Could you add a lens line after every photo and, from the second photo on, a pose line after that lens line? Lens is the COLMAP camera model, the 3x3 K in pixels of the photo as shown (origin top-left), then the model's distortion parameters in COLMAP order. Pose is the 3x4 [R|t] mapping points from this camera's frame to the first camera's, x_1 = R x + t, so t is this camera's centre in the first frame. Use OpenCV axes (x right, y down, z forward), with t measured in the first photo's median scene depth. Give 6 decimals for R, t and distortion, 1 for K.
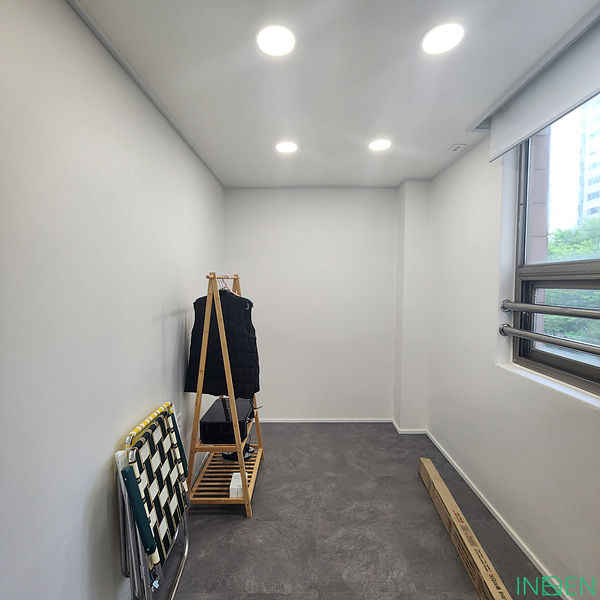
lens RADIAL K [[330.9, 0, 304.1], [0, 330.9, 300.9], [0, 0, 1]] dist [-0.000069, -0.001069]
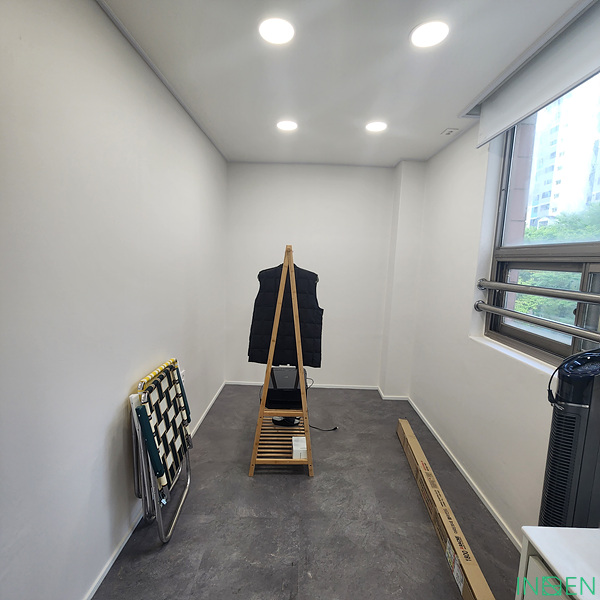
lens RADIAL K [[330.9, 0, 304.1], [0, 330.9, 300.9], [0, 0, 1]] dist [-0.000069, -0.001069]
pose [[0.999374, 0.035357, -0.001283, 0.026269], [-0.035170, 0.996742, 0.072581, 0.012077], [0.003845, -0.072491, 0.997362, -0.100027]]
